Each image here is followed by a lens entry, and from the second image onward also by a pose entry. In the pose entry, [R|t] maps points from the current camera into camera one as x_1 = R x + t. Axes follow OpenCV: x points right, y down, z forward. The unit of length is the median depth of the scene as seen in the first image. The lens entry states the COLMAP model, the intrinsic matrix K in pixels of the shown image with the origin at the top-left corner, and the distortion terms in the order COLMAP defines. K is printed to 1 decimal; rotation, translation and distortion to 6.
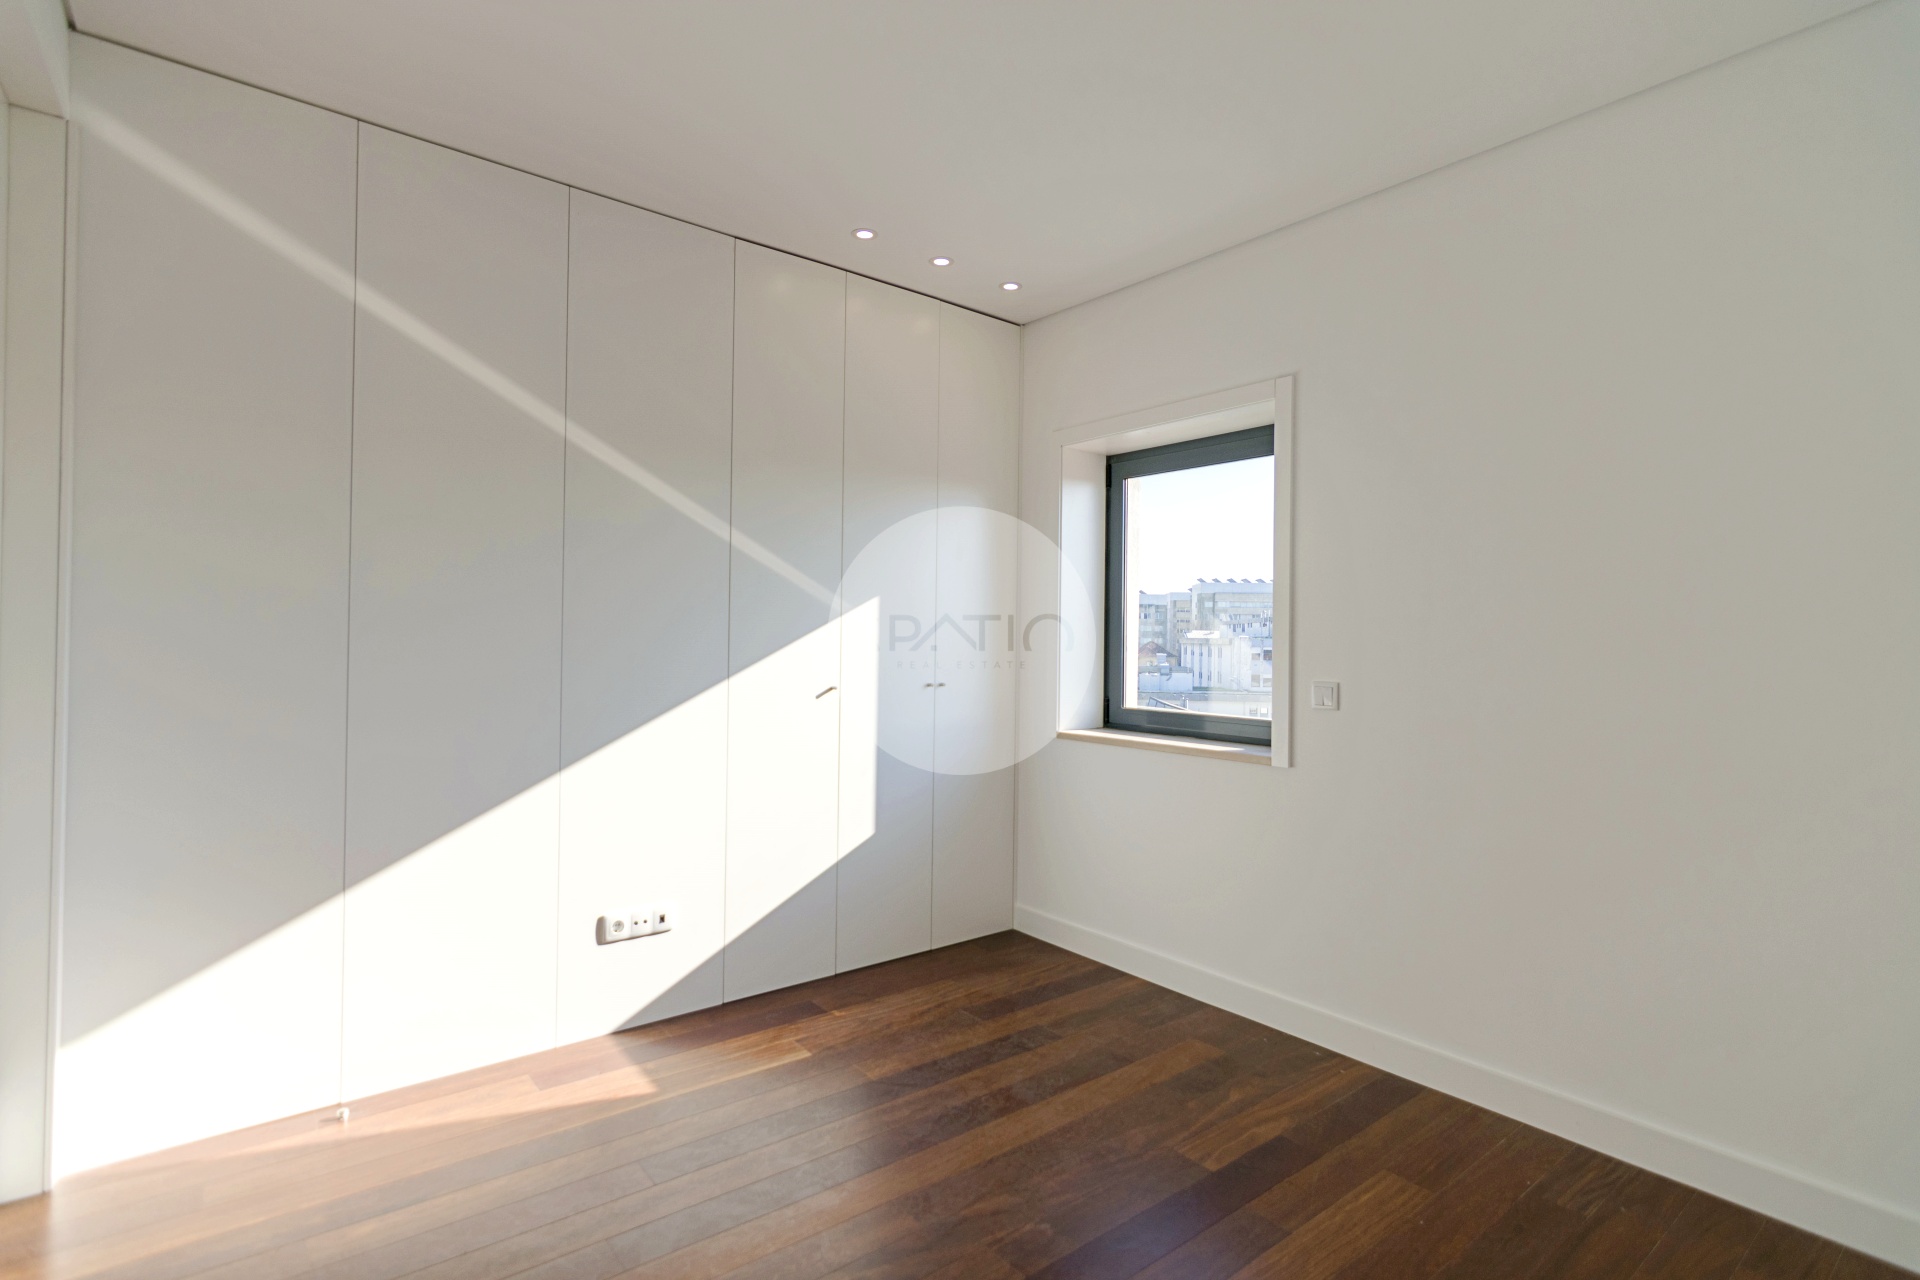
lens RADIAL K [[932.7, 0, 958.4], [0, 932.7, 623.8], [0, 0, 1]] dist [0.002651, -0.000017]
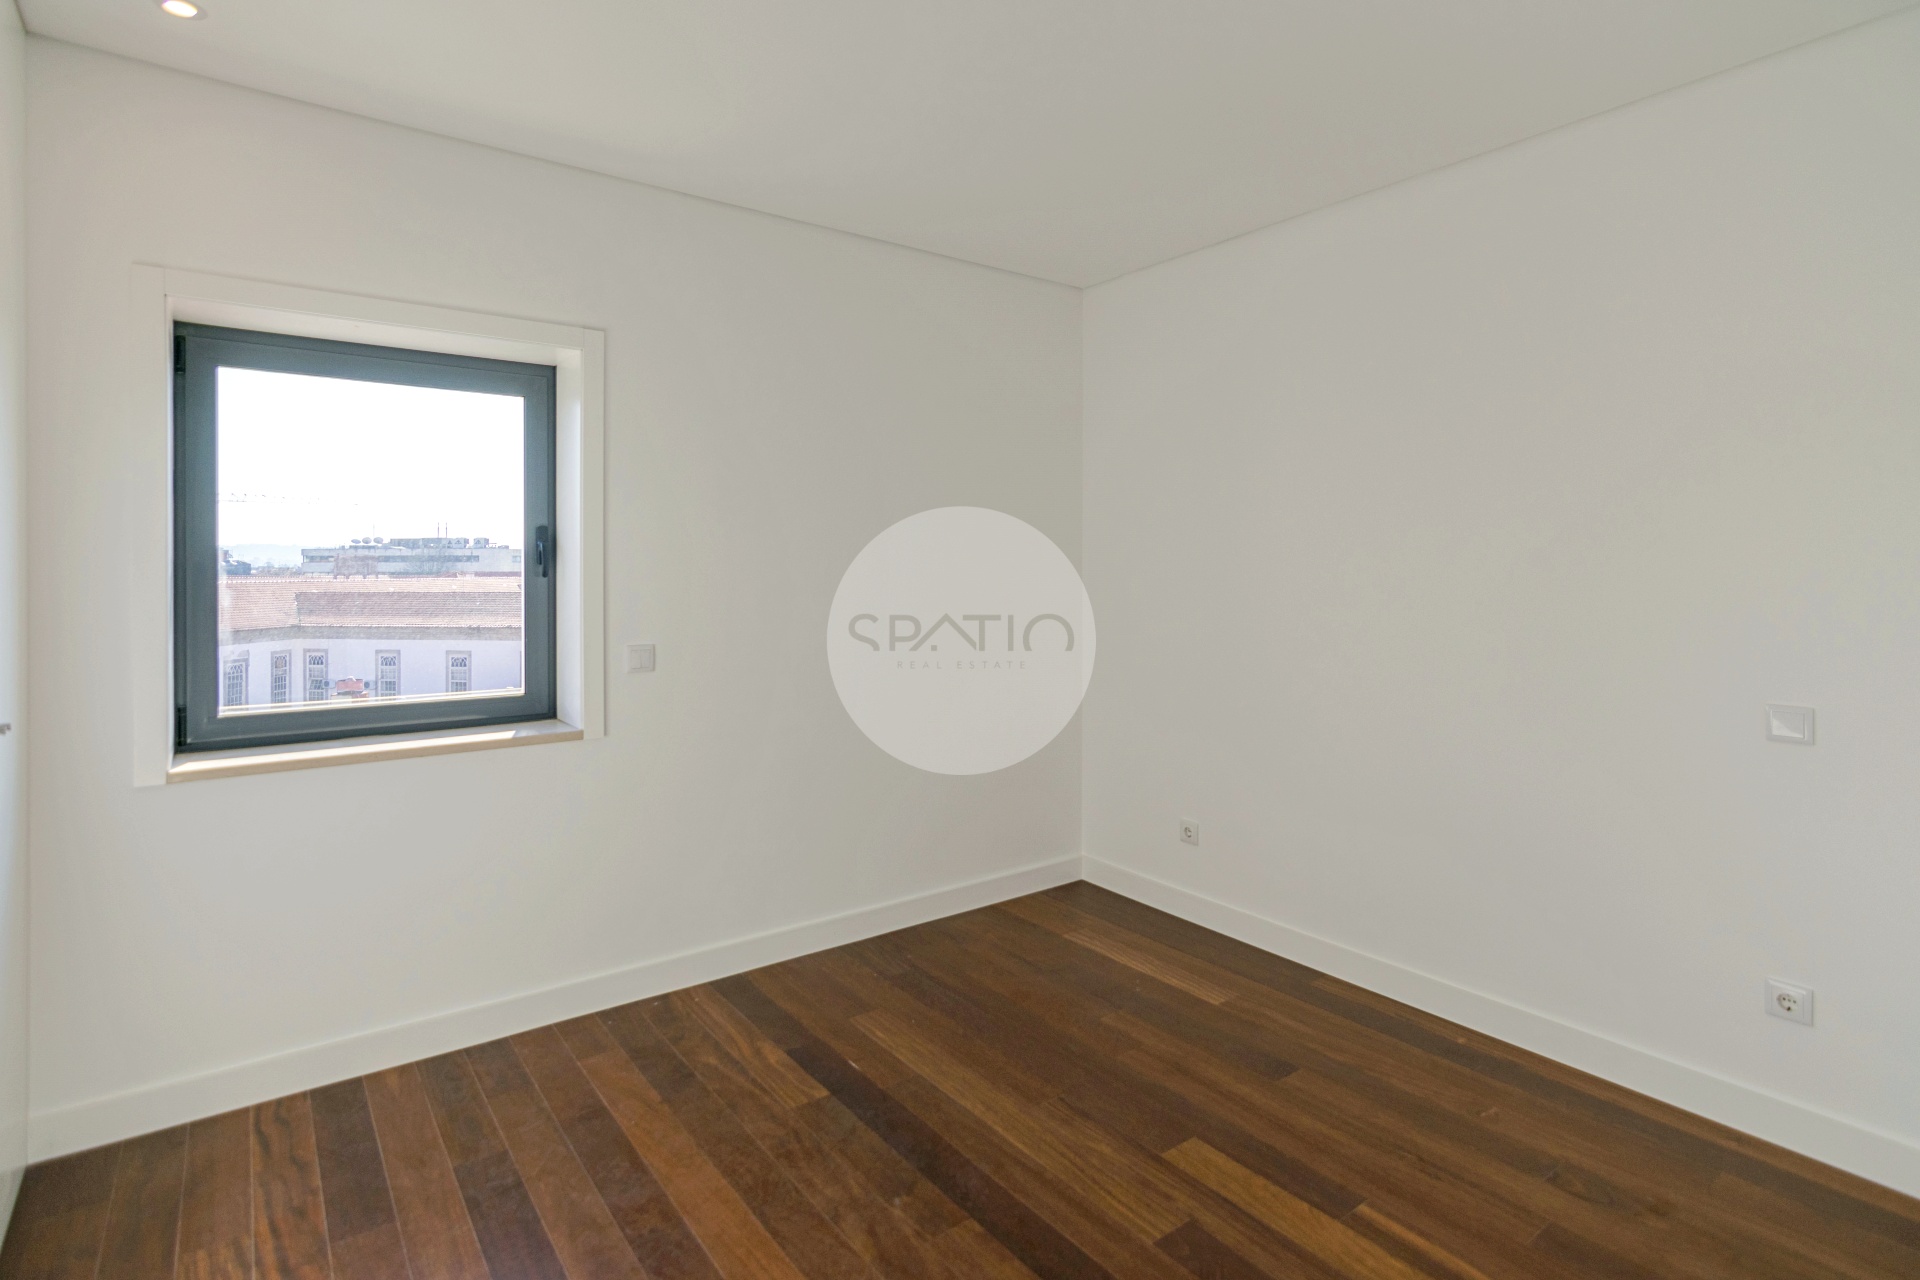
lens RADIAL K [[956.9, 0, 961.5], [0, 956.9, 579.0], [0, 0, 1]] dist [-0.000886, 0.000004]
pose [[0.036557, -0.030363, 0.998870, -0.705209], [-0.010498, 0.999471, 0.030766, -0.050225], [-0.999276, -0.011611, 0.036219, 0.685352]]
